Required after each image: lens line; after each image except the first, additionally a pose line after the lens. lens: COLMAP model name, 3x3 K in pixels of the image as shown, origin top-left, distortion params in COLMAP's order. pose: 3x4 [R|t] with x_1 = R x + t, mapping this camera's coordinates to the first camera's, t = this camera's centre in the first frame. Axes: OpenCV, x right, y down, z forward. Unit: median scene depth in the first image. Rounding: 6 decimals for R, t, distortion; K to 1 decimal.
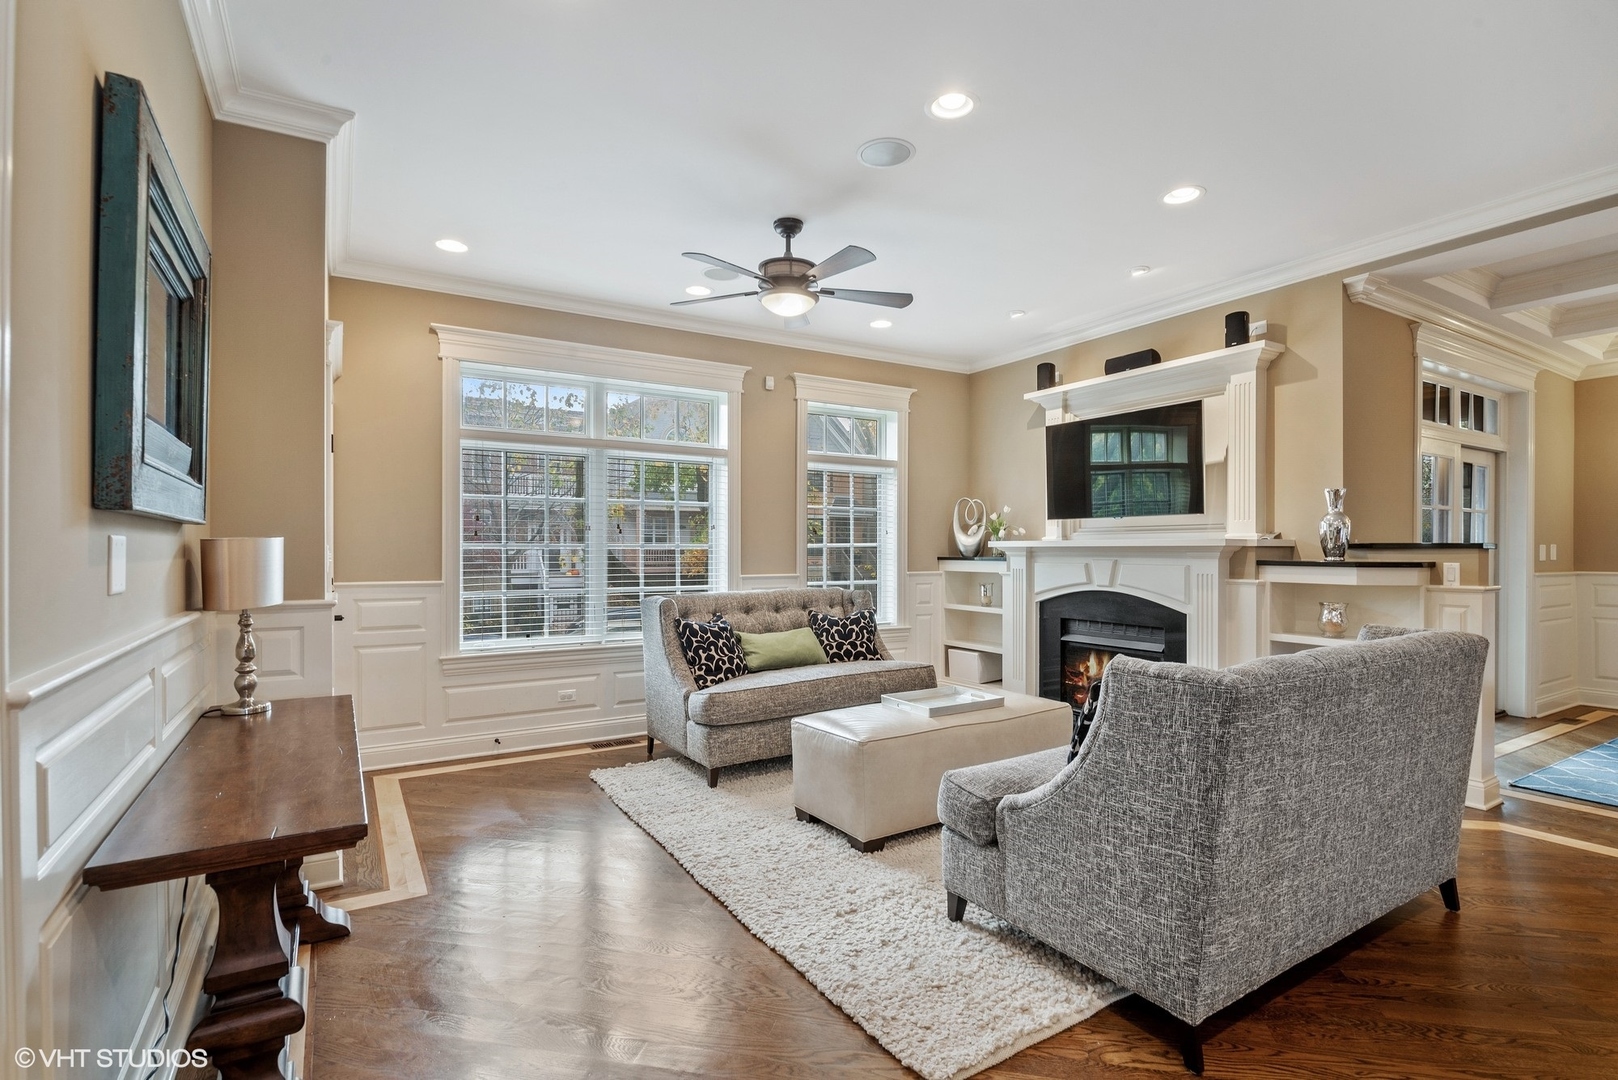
lens RADIAL K [[785.4, 0, 823.1], [0, 785.4, 543.9], [0, 0, 1]] dist [0.007346, -0.009229]
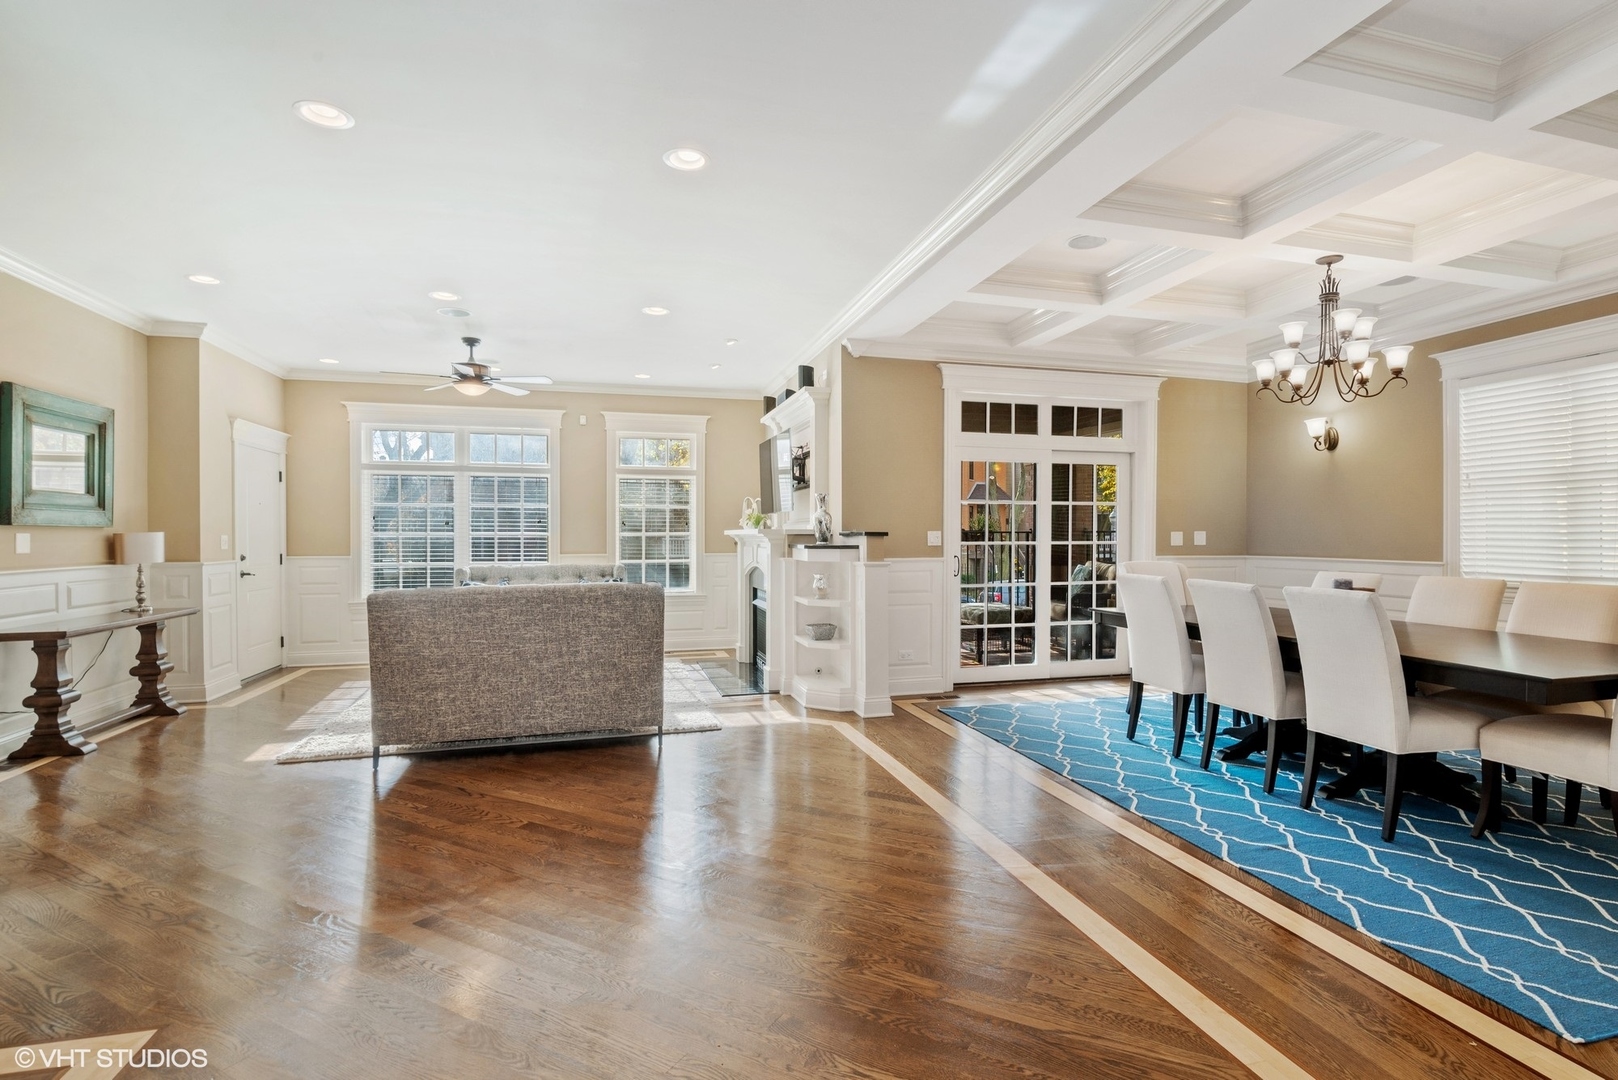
lens RADIAL K [[785.4, 0, 815.9], [0, 785.4, 542.7], [0, 0, 1]] dist [0.007346, -0.009229]
pose [[0.959830, 0.000748, -0.280581, 0.863652], [0.003731, 0.999874, 0.015429, -0.003446], [0.280558, -0.015856, 0.959706, -0.300280]]
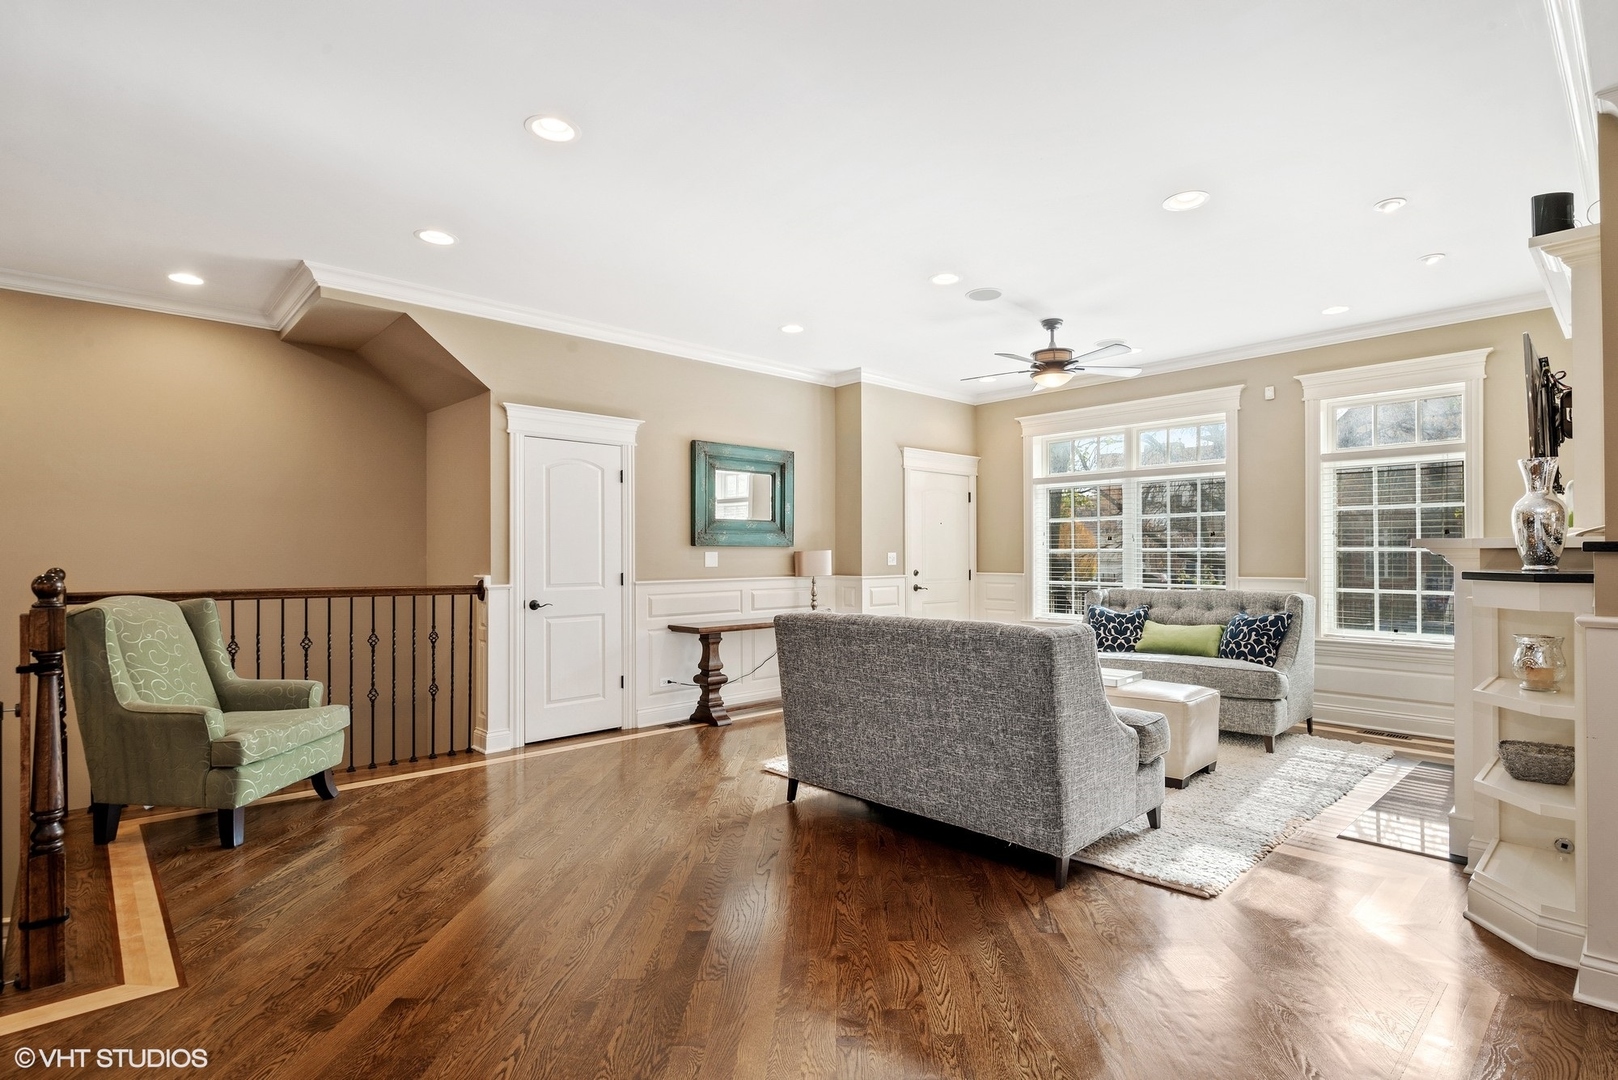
lens RADIAL K [[785.4, 0, 833.4], [0, 785.4, 550.5], [0, 0, 1]] dist [0.007346, -0.009229]
pose [[0.218060, -0.005903, -0.975918, 0.957207], [0.010188, 0.999941, -0.003772, 0.000784], [0.975882, -0.009120, 0.218107, 0.241918]]
